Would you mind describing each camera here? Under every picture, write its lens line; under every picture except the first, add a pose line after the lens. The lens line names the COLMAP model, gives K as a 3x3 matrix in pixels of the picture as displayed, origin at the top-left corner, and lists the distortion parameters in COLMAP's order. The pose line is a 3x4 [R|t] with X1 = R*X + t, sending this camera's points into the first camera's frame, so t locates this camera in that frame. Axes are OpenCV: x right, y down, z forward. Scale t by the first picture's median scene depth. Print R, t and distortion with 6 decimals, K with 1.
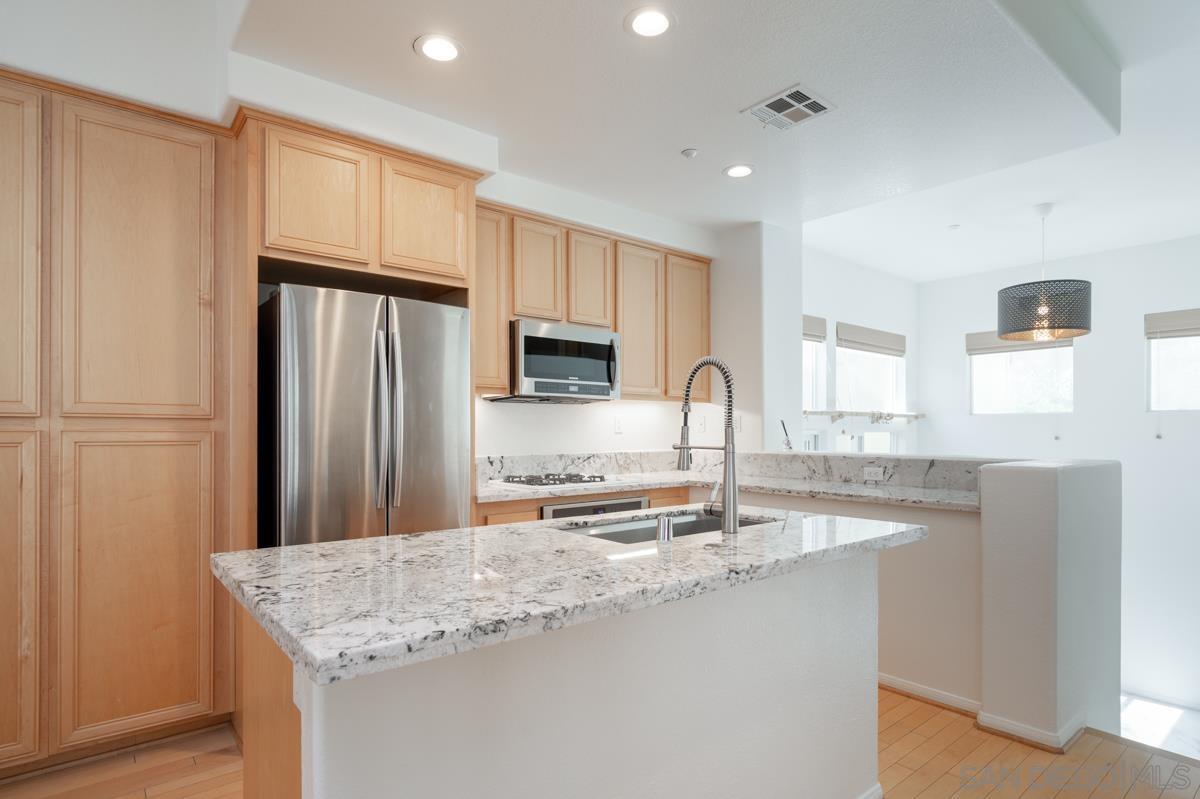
lens RADIAL K [[630.2, 0, 604.8], [0, 630.2, 425.0], [0, 0, 1]] dist [0.003357, 0.000656]
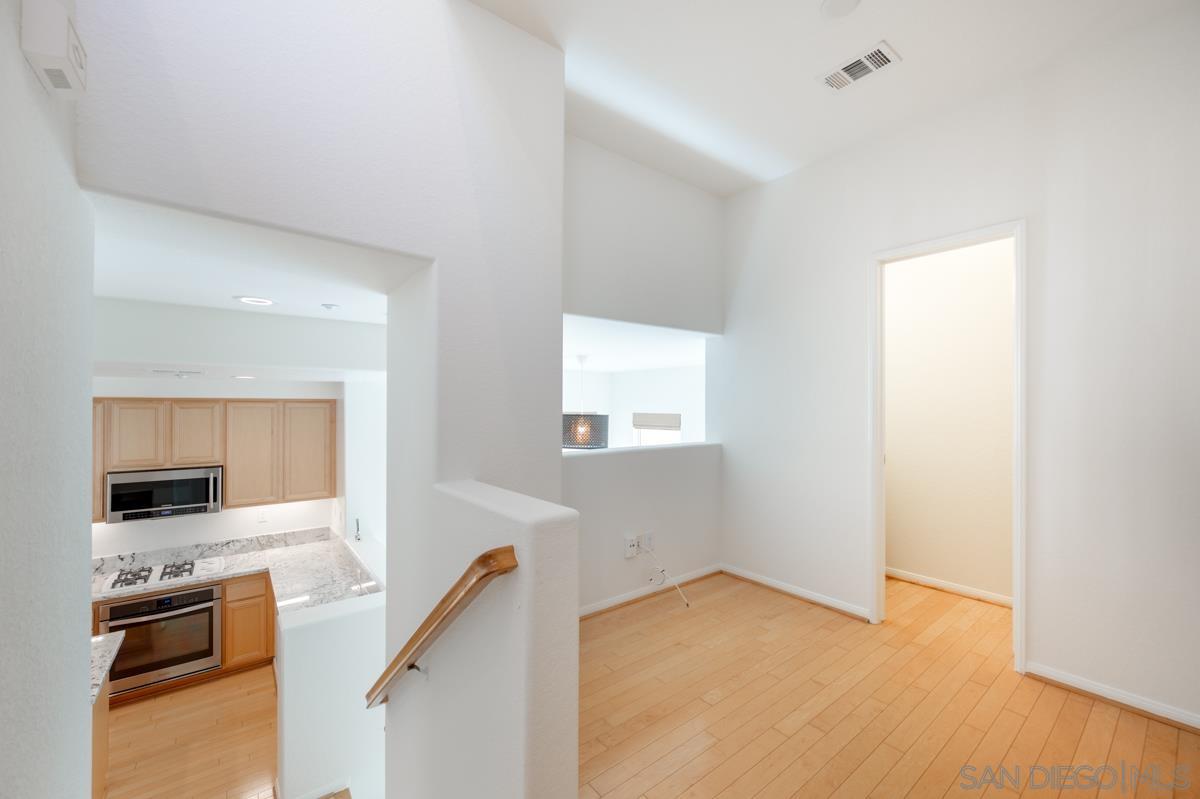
lens RADIAL K [[469.4, 0, 589.7], [0, 469.4, 406.8], [0, 0, 1]] dist [0.001098, 0.000269]
pose [[0.999266, 0.001546, -0.038274, 0.988915], [-0.001277, 0.999974, 0.007055, -0.315996], [0.038284, -0.007001, 0.999242, -0.062816]]
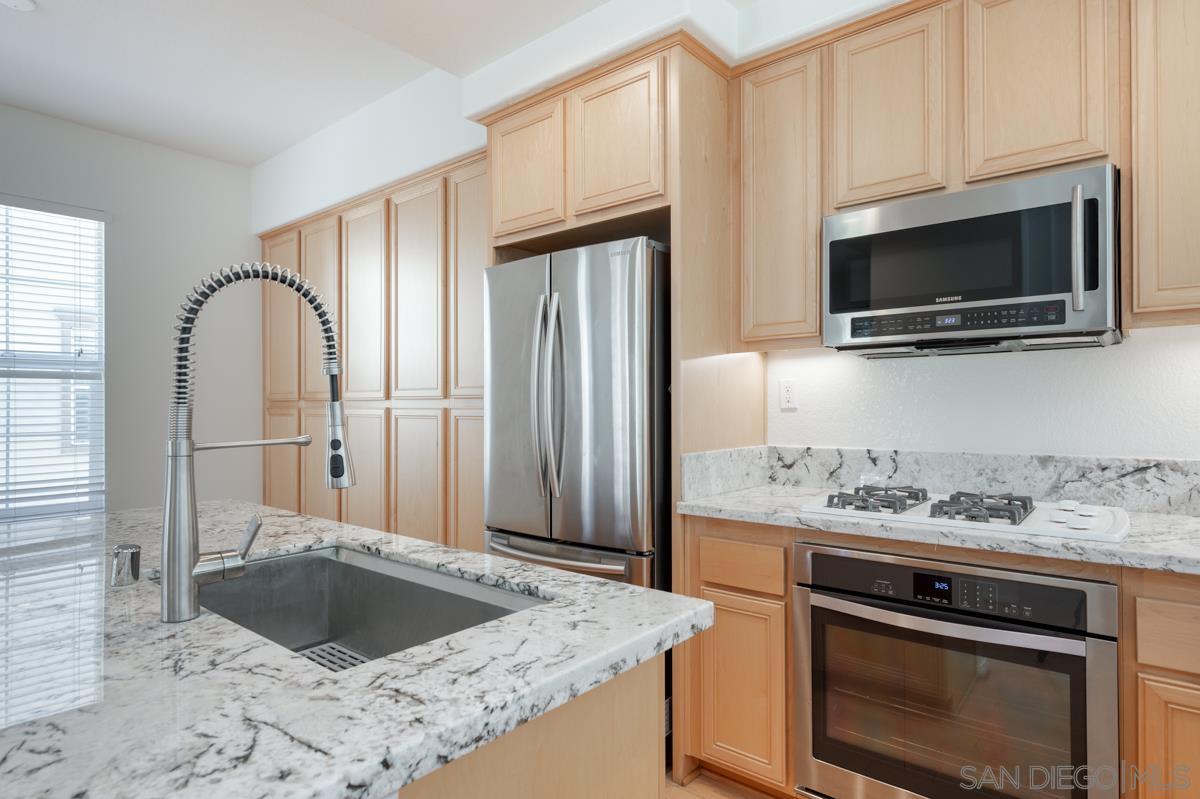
lens RADIAL K [[655.4, 0, 599.2], [0, 655.4, 401.8], [0, 0, 1]] dist [-0.004114, 0.000301]
pose [[0.186368, -0.008015, -0.982447, 0.397288], [0.011883, 0.999912, -0.005904, 0.004860], [0.982408, -0.010574, 0.186447, 0.643196]]
